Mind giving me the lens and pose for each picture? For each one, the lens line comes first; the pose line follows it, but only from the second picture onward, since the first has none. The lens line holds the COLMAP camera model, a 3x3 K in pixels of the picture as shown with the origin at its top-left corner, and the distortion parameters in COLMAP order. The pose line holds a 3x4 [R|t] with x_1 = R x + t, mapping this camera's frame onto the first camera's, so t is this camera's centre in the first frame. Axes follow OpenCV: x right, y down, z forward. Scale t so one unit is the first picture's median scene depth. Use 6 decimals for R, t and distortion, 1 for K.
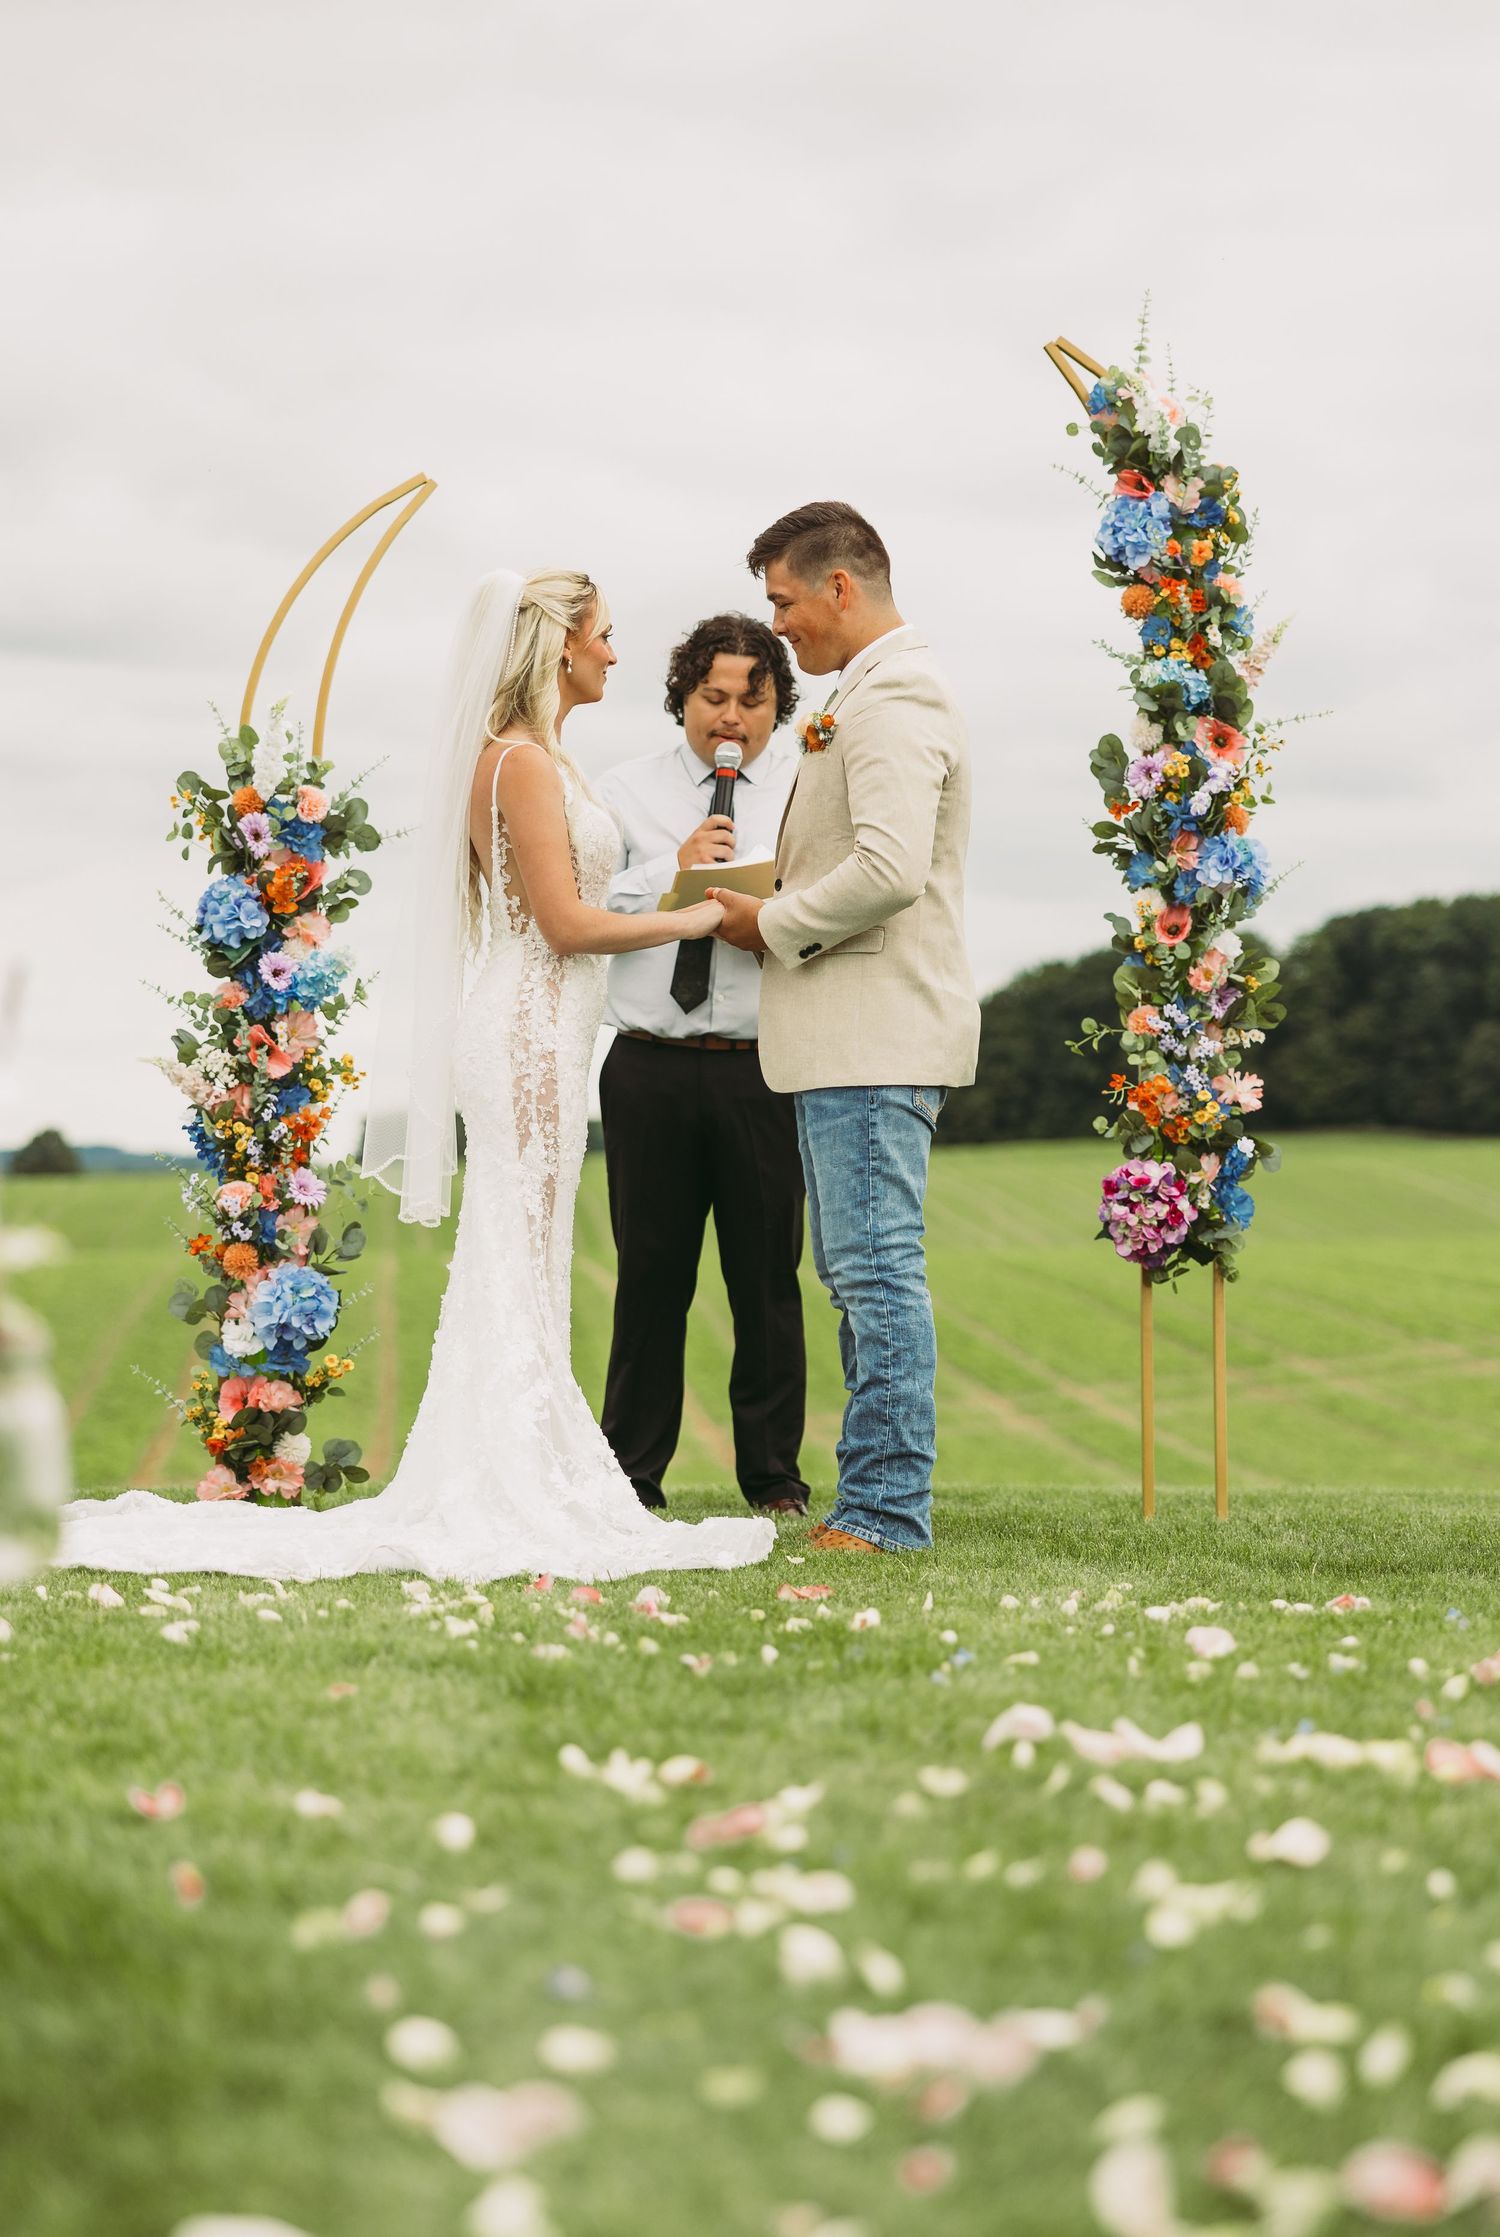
lens RADIAL K [[4282.2, 0, 735.3], [0, 4282.2, 1111.4], [0, 0, 1]] dist [-0.169330, 0.000000]
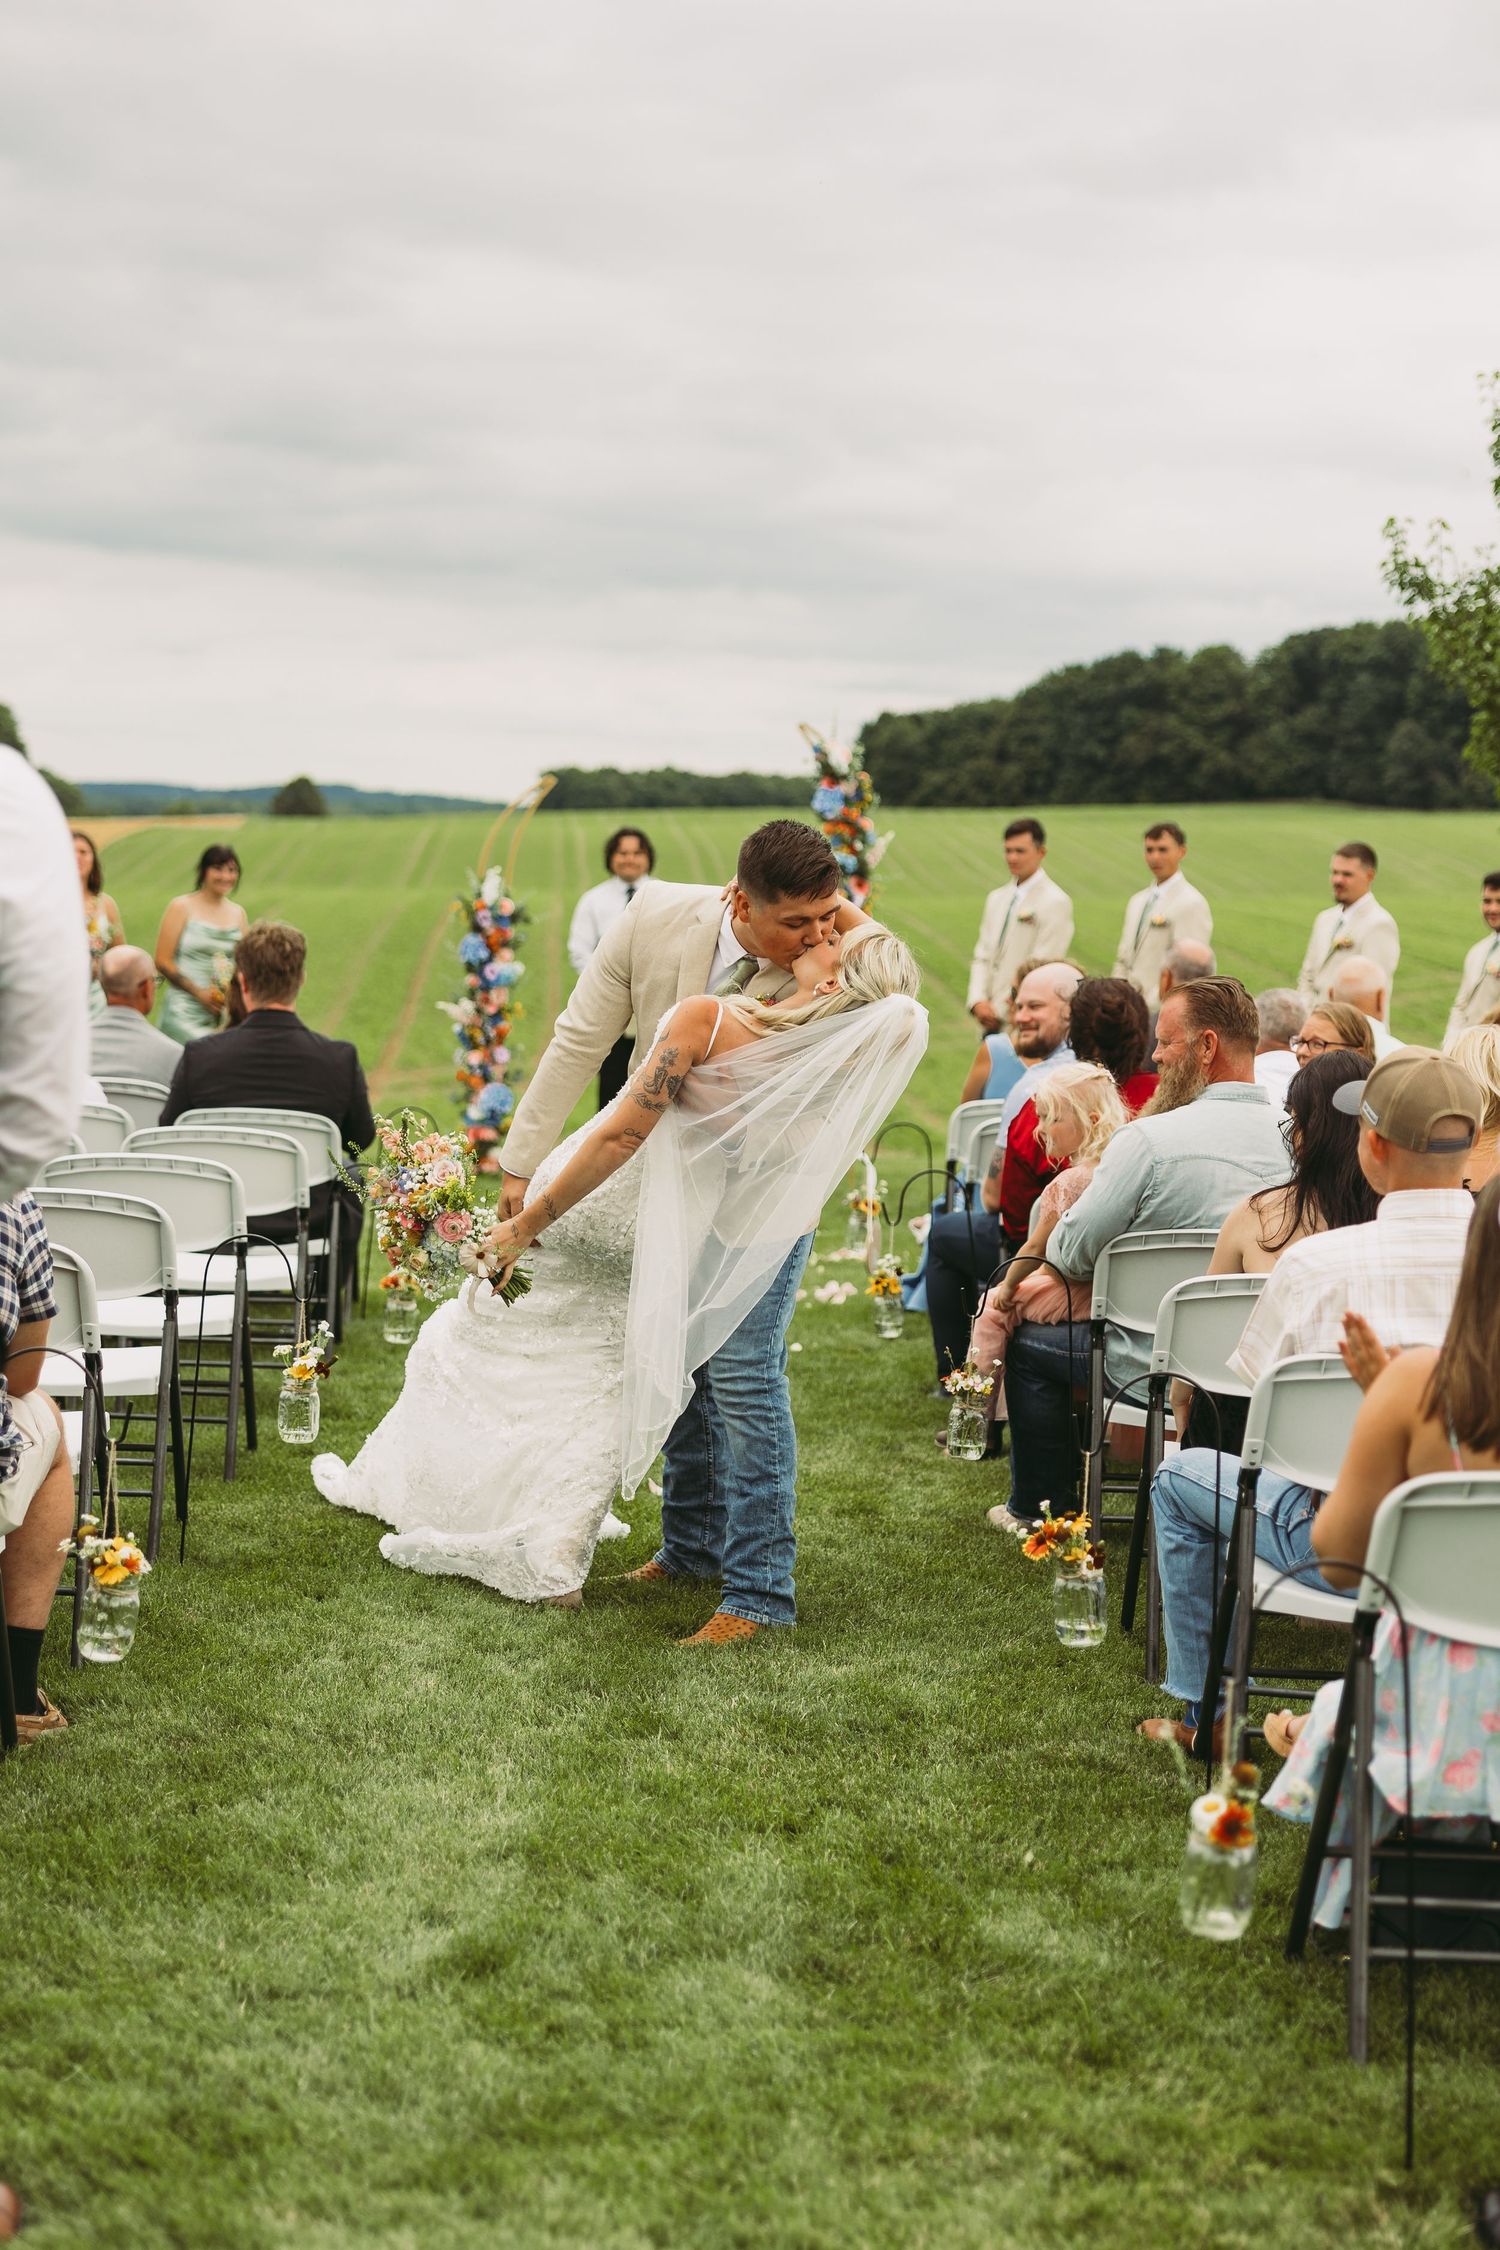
lens RADIAL K [[4030.4, 0, 752.5], [0, 4030.4, 1119.6], [0, 0, 1]] dist [0.001995, 0.000000]
pose [[0.999049, 0.026706, -0.034452, 0.139181], [-0.022539, 0.992975, 0.116154, -0.231626], [0.037312, -0.115267, 0.992633, -1.447054]]
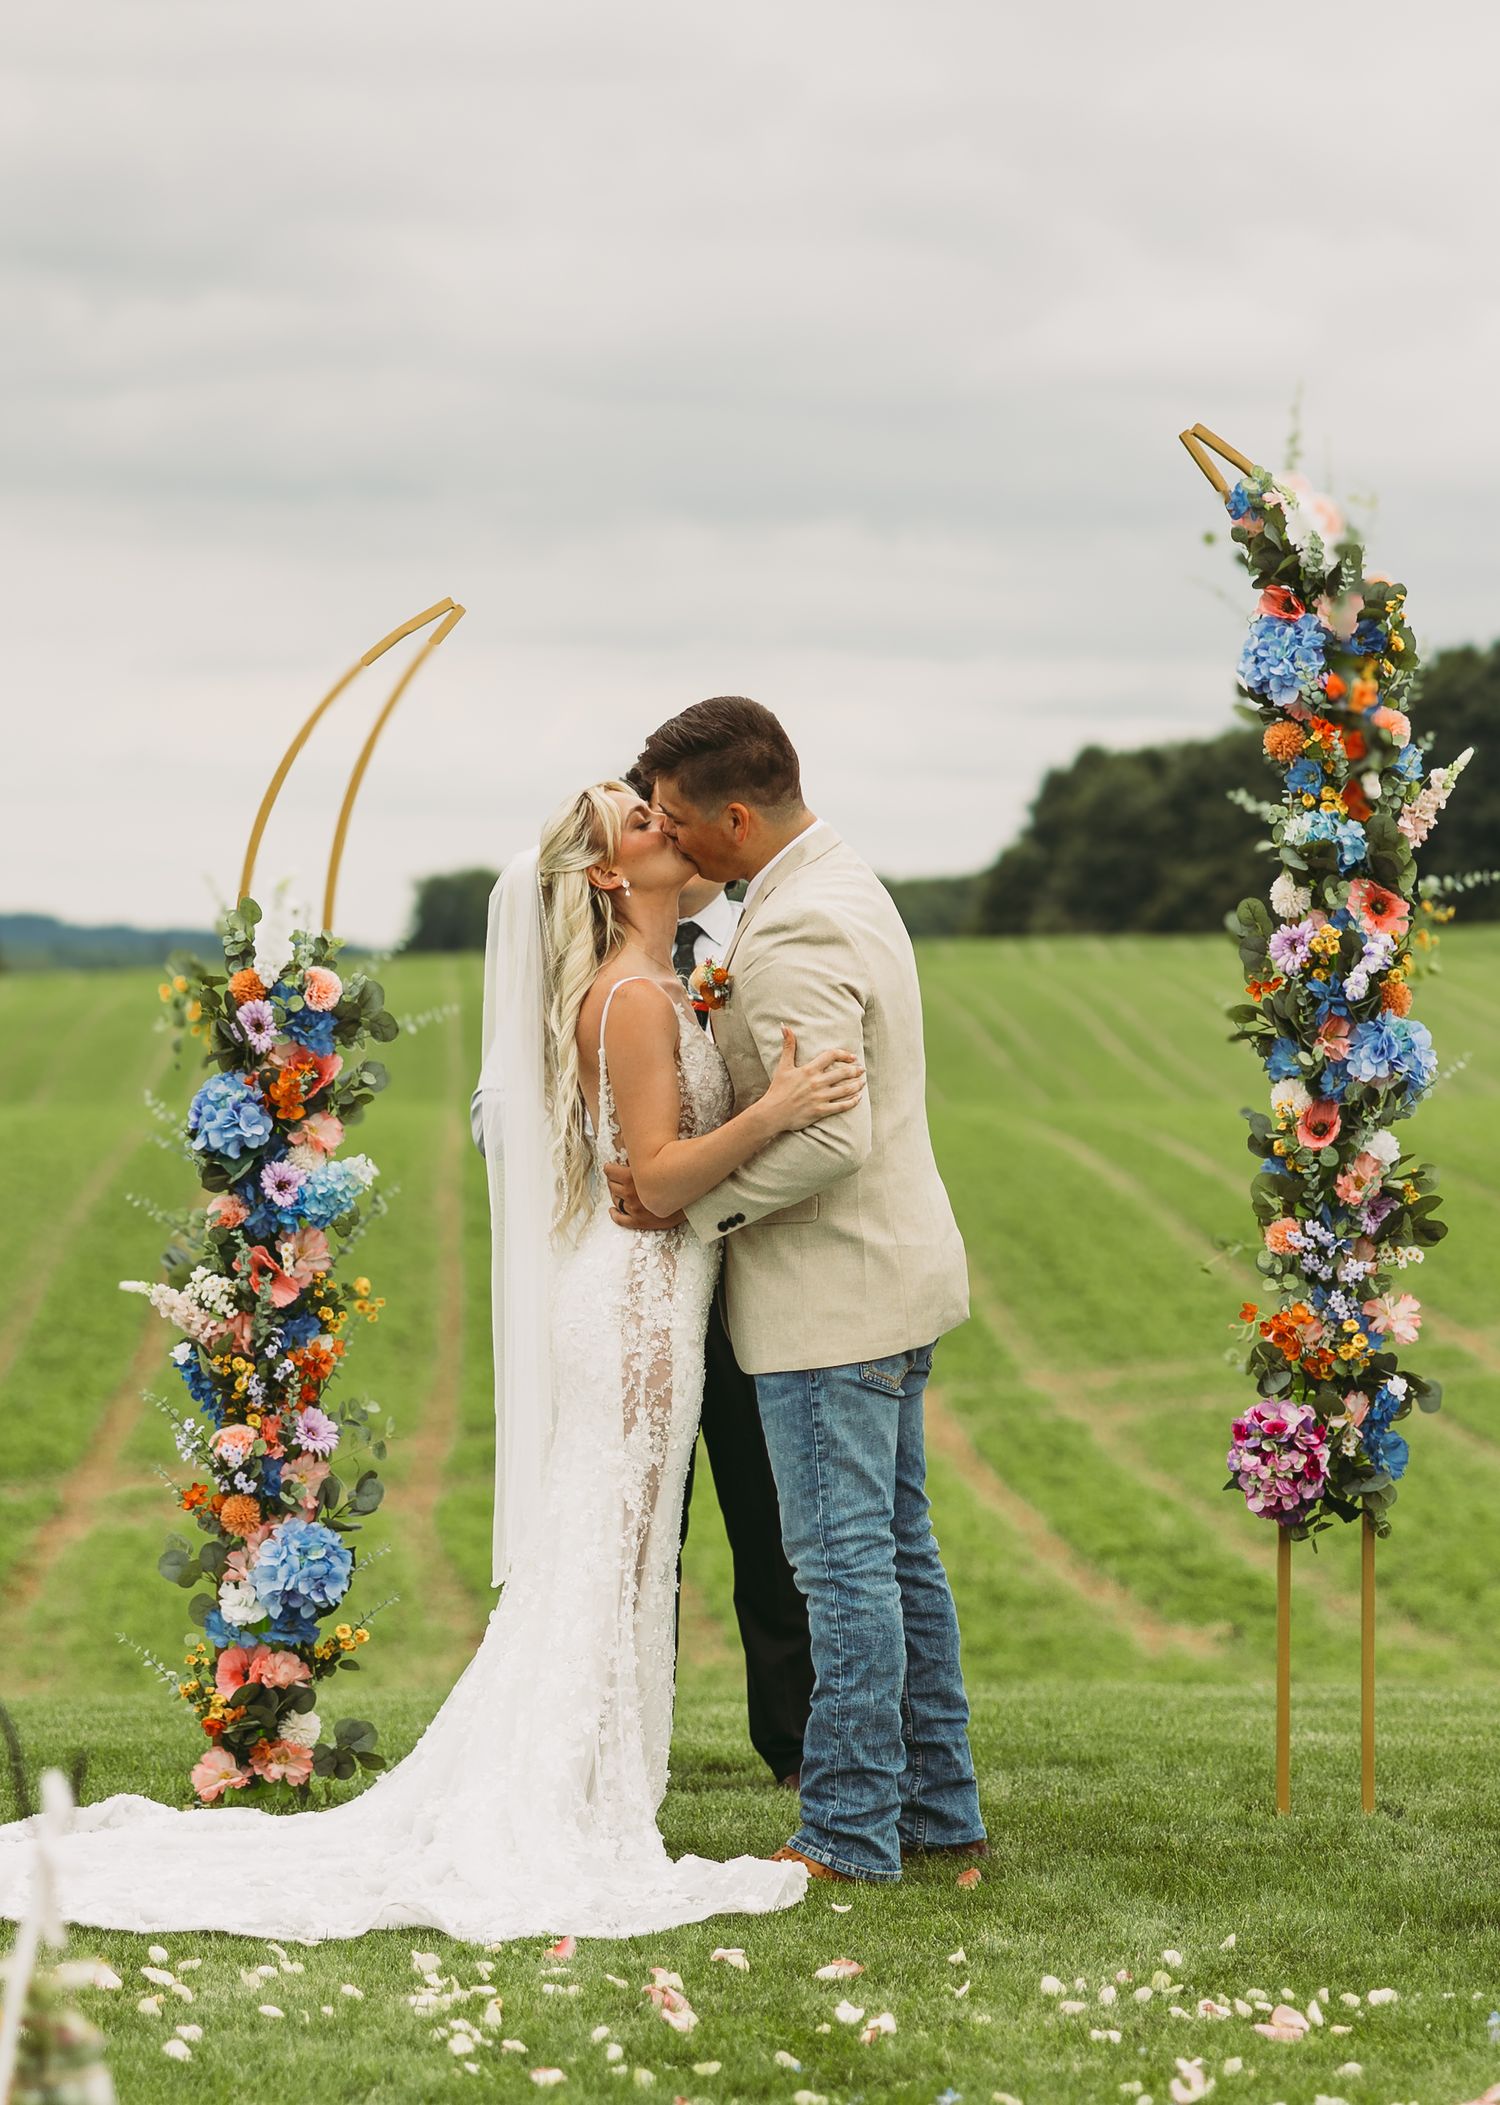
lens RADIAL K [[6816.2, 0, 758.5], [0, 6816.2, 1058.6], [0, 0, 1]] dist [-0.293207, 0.000000]
pose [[0.999248, 0.005854, -0.038327, 0.042560], [-0.004076, 0.998920, 0.046289, -0.121687], [0.038557, -0.046098, 0.998193, -0.377294]]
